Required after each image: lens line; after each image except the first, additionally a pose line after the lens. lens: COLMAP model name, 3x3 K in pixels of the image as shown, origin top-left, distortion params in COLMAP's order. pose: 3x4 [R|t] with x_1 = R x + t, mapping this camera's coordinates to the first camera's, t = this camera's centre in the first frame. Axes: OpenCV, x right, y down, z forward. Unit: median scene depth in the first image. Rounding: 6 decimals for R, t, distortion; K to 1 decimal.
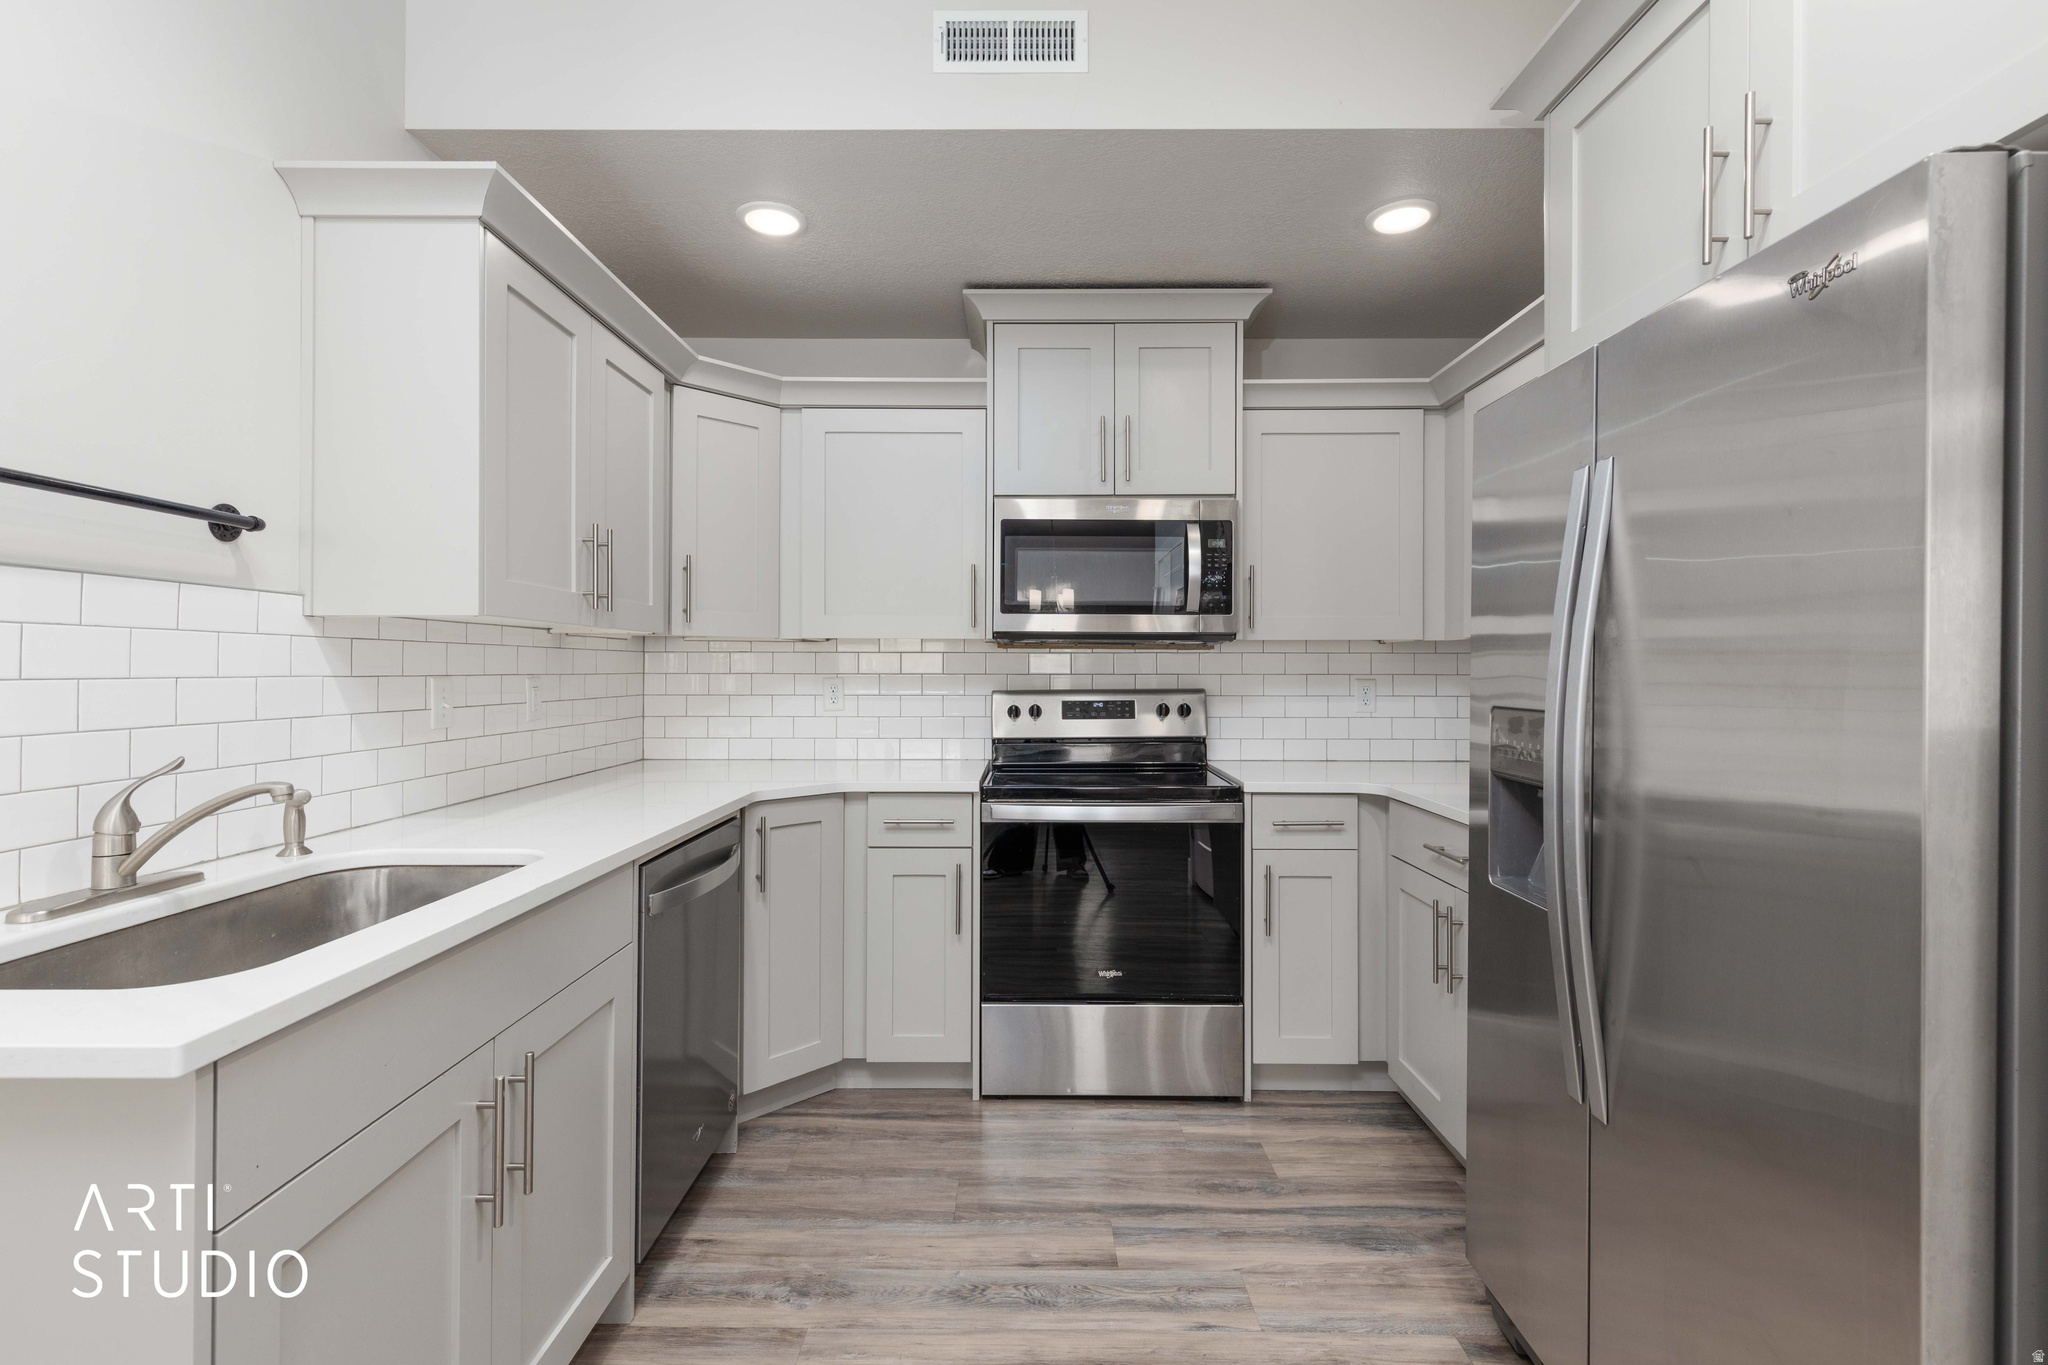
lens RADIAL K [[920.6, 0, 1026.4], [0, 920.6, 668.7], [0, 0, 1]] dist [0.007287, 0.000108]
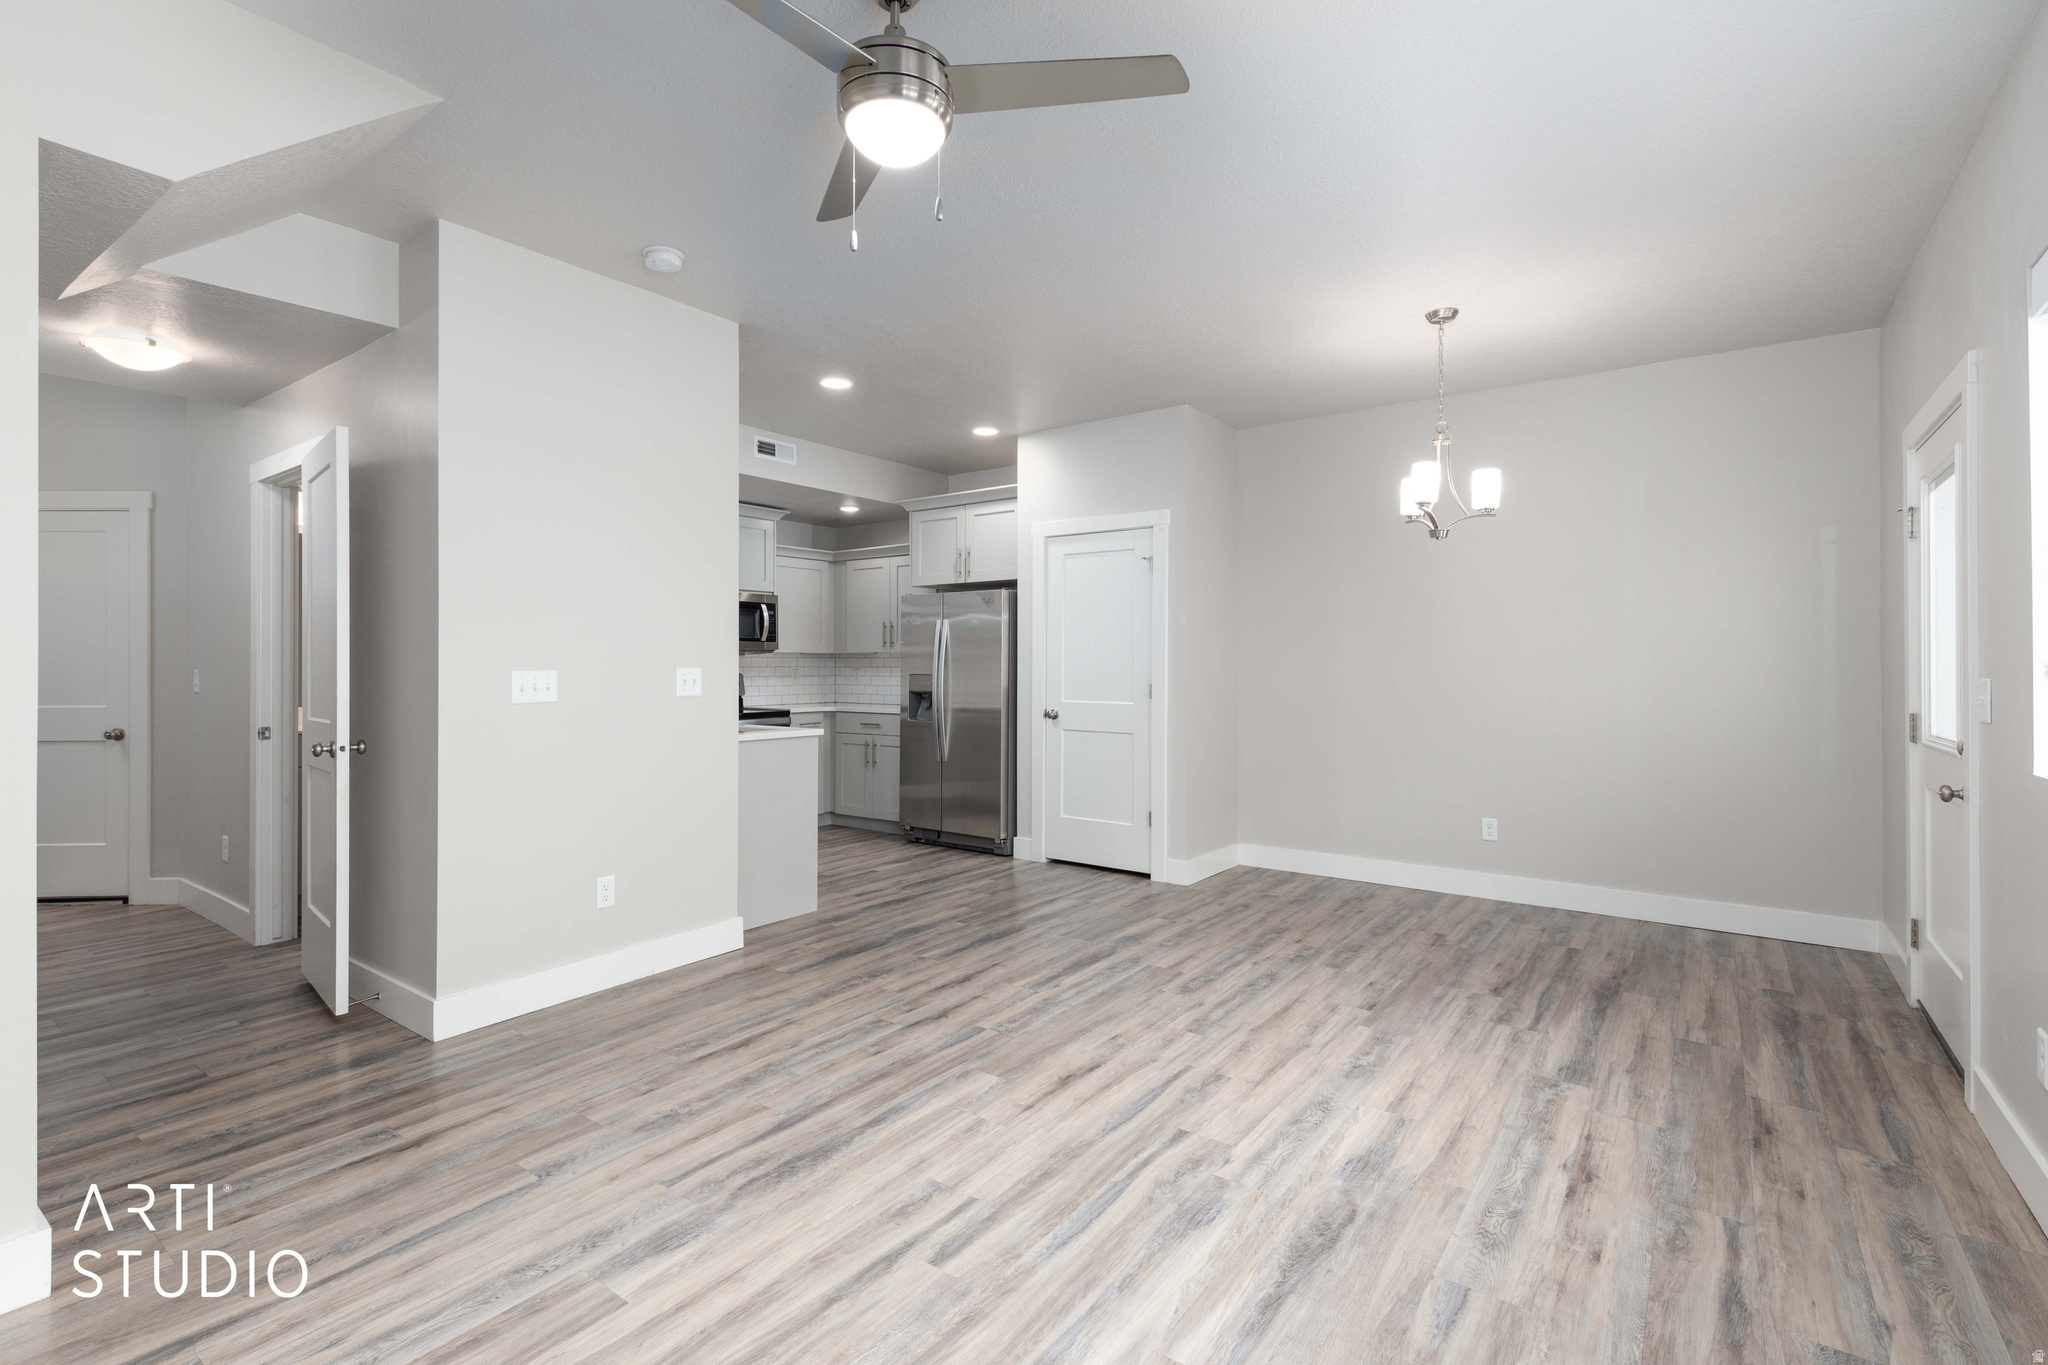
lens RADIAL K [[931.7, 0, 1019.5], [0, 931.7, 673.4], [0, 0, 1]] dist [0.006047, -0.000186]
pose [[0.596588, -0.003244, 0.802541, -1.440744], [-0.002110, 0.999982, 0.005611, 0.009757], [-0.802545, -0.005041, 0.596570, -1.040134]]
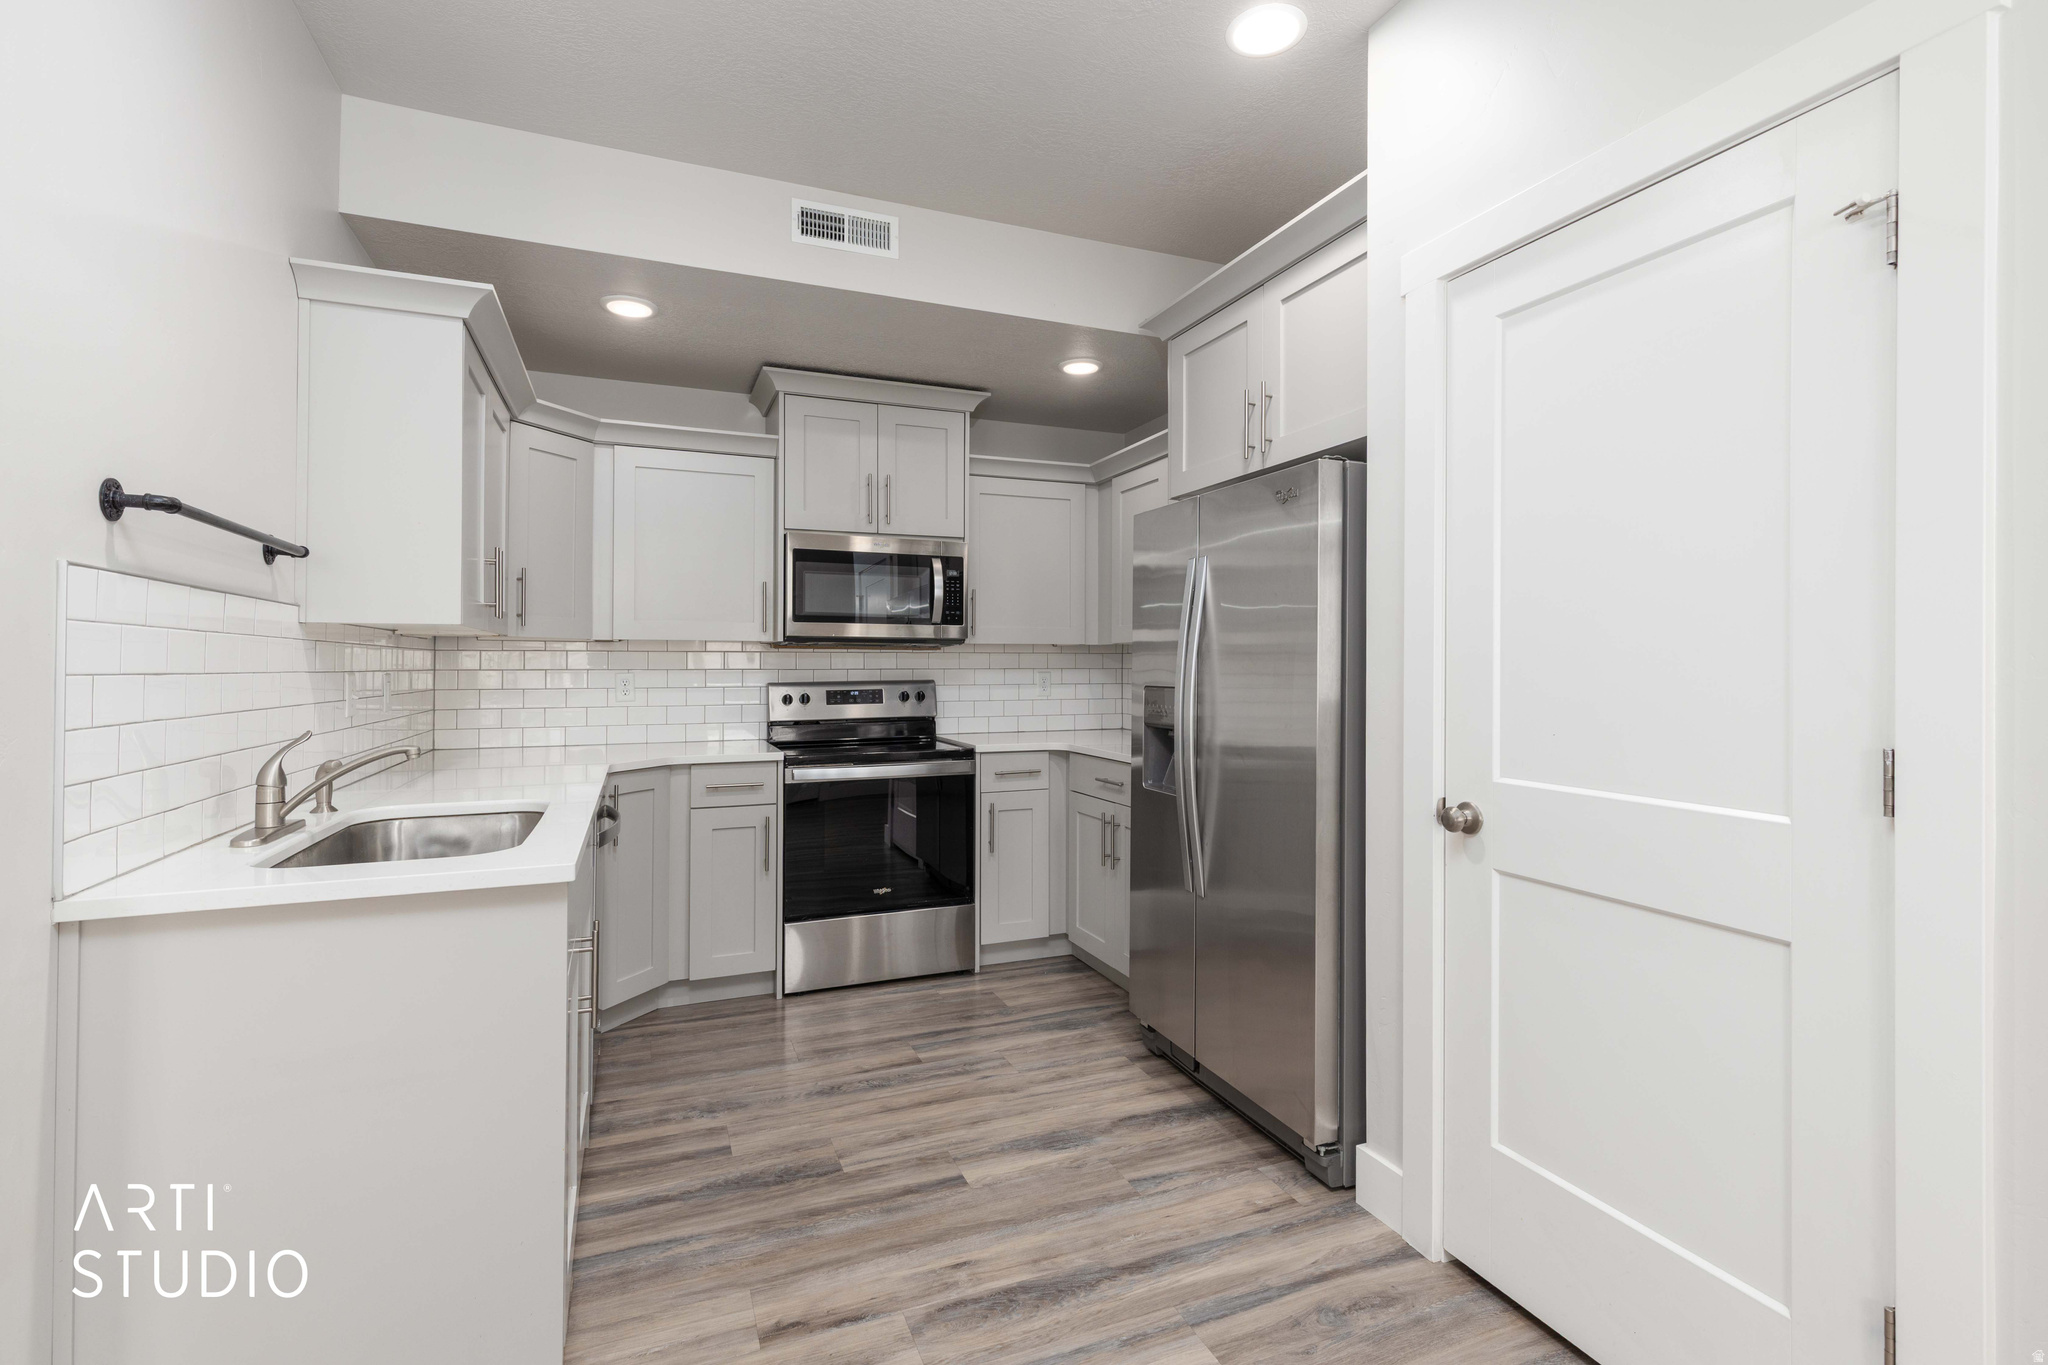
lens RADIAL K [[931.7, 0, 1019.5], [0, 931.7, 673.4], [0, 0, 1]] dist [0.006047, -0.000186]
pose [[0.923834, -0.005607, 0.382752, -0.245092], [0.002270, 0.999955, 0.009170, 0.000624], [-0.382786, -0.007603, 0.923806, -0.337712]]
